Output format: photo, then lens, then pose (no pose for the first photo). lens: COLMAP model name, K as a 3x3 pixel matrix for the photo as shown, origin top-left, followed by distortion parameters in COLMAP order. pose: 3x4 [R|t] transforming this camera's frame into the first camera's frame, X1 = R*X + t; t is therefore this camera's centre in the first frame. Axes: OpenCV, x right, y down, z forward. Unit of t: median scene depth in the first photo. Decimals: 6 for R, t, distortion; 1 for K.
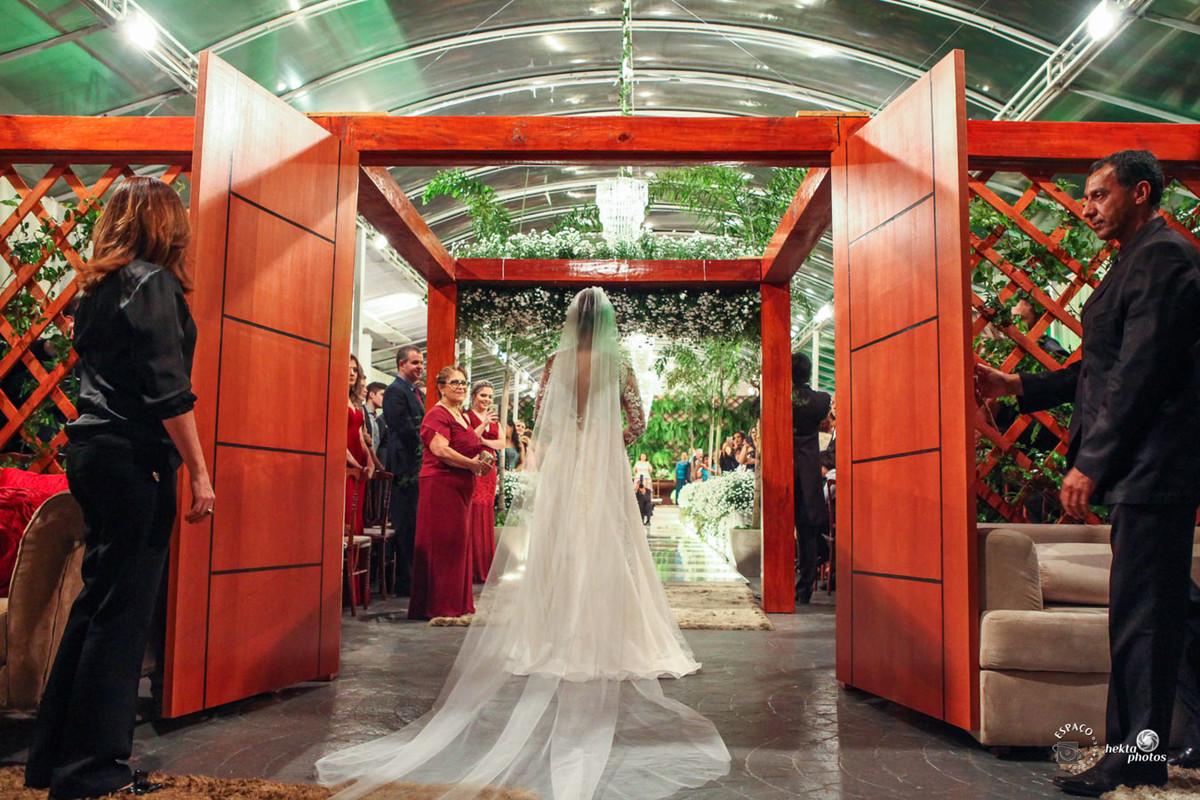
lens RADIAL K [[1056.2, 0, 600.0], [0, 1056.2, 400.0], [0, 0, 1]] dist [0.001133, 0.001652]
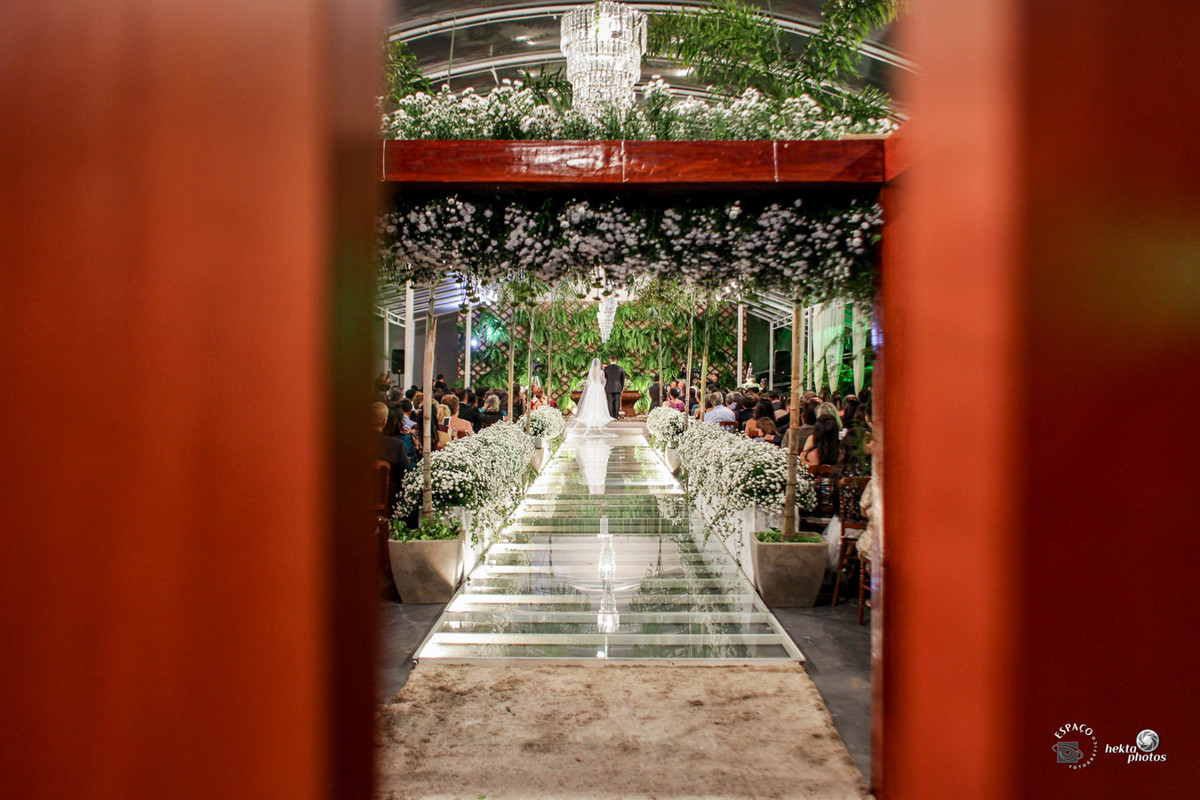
lens RADIAL K [[981.6, 0, 600.0], [0, 981.6, 400.0], [0, 0, 1]] dist [-0.034585, 0.000242]
pose [[0.999009, -0.011185, 0.043077, -0.008449], [0.006439, 0.994046, 0.108772, -0.058561], [-0.044037, -0.108387, 0.993133, 0.508935]]
